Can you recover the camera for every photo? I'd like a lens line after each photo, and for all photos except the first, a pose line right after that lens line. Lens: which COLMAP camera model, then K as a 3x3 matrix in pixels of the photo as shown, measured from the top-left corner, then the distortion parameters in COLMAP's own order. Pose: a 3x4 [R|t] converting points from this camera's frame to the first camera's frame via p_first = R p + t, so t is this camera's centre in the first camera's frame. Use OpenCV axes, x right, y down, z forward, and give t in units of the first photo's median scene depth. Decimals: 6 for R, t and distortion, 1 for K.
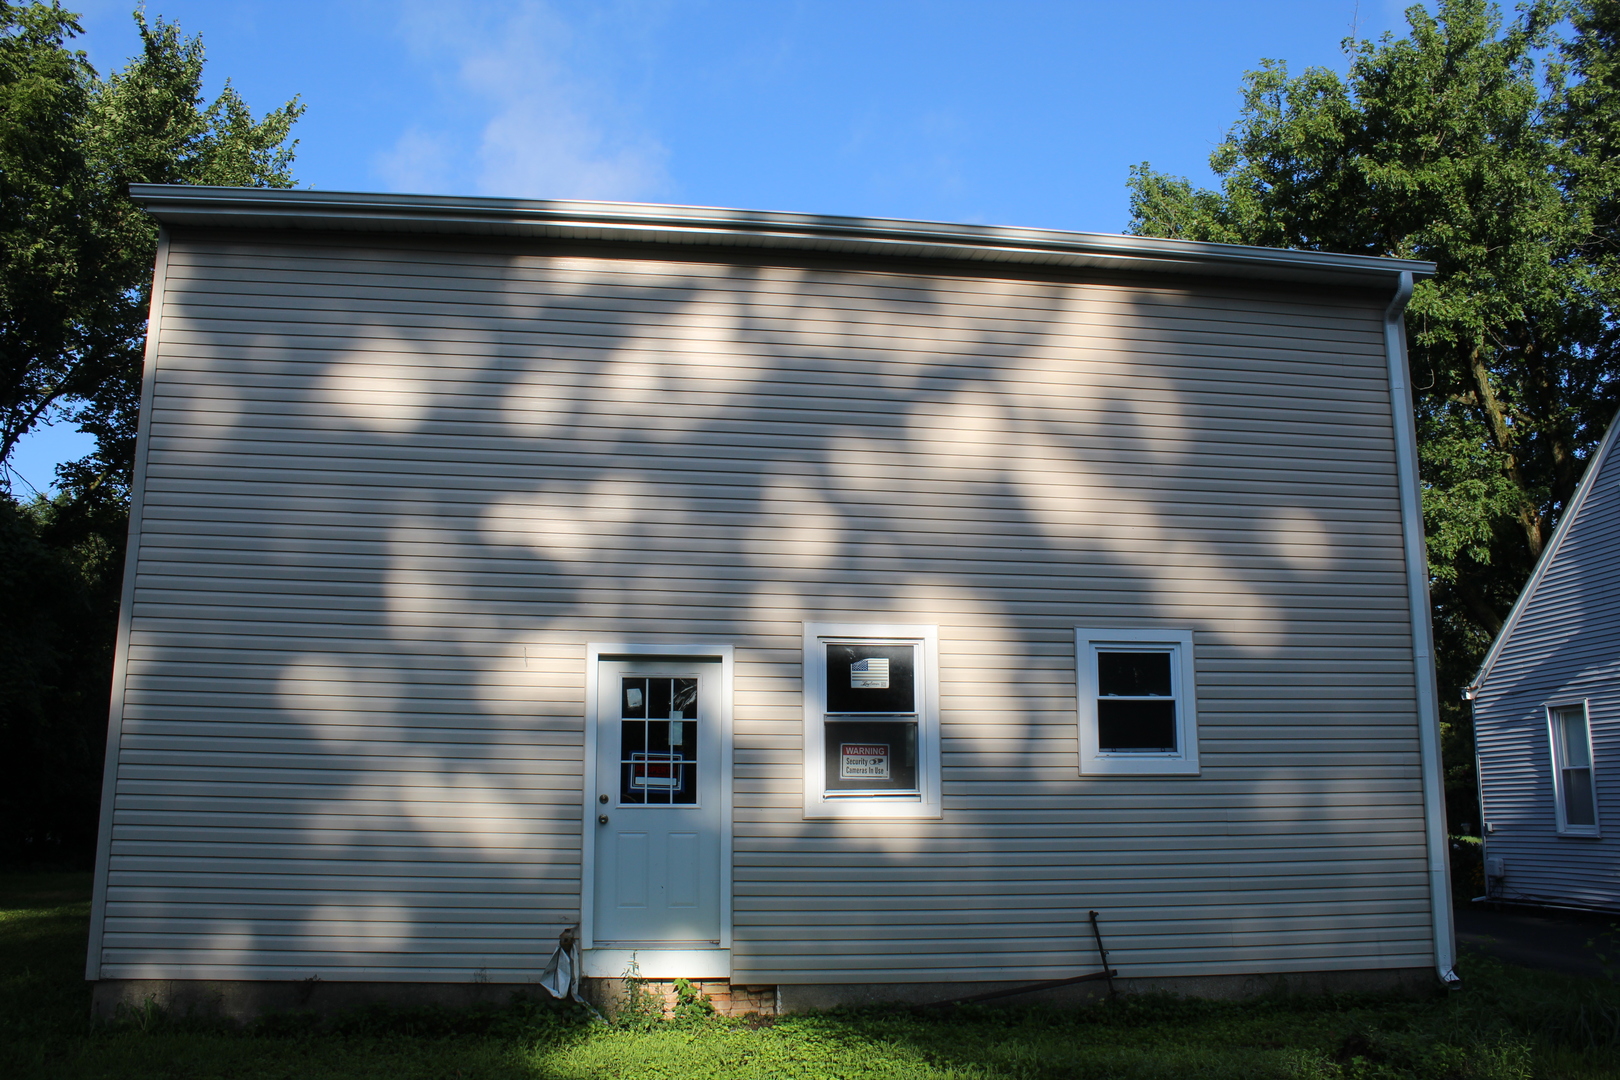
lens RADIAL K [[1348.0, 0, 810.0], [0, 1348.0, 540.0], [0, 0, 1]] dist [-0.166561, 0.148395]
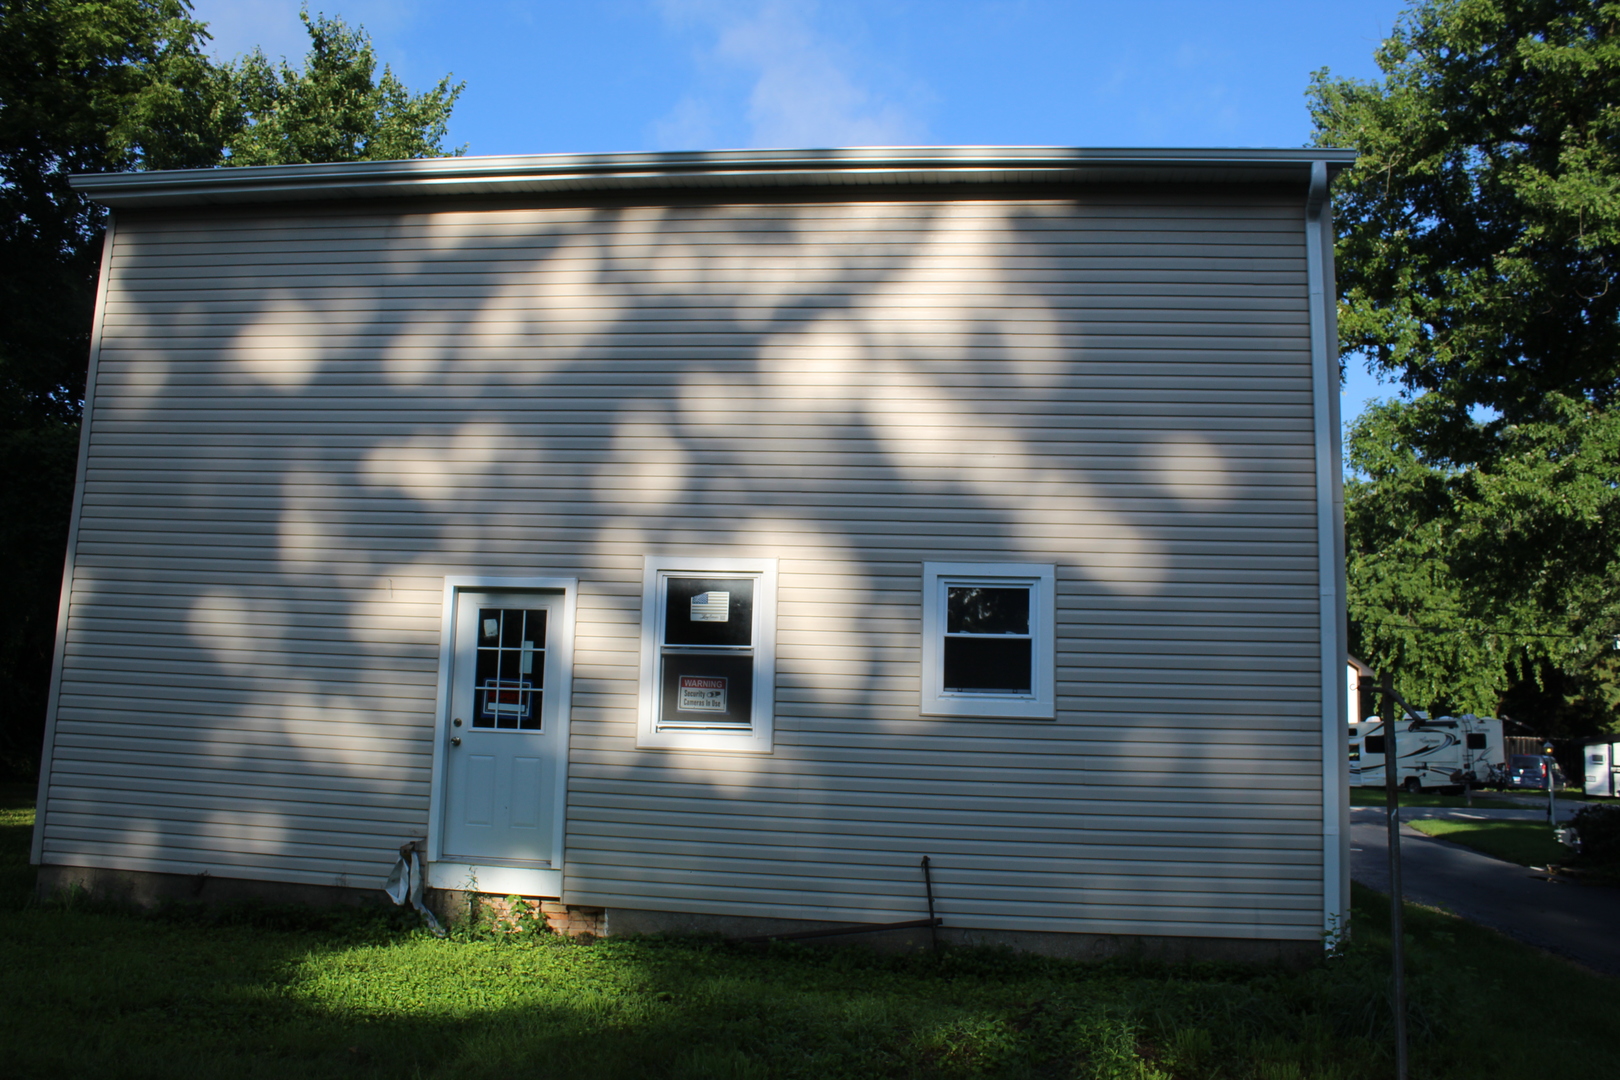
lens RADIAL K [[1348.0, 0, 810.0], [0, 1348.0, 540.0], [0, 0, 1]] dist [-0.166561, 0.148395]
pose [[0.968059, -0.006556, -0.250638, 0.374072], [0.016036, 0.999230, 0.035800, 0.014888], [0.250211, -0.038675, 0.967419, 0.049882]]
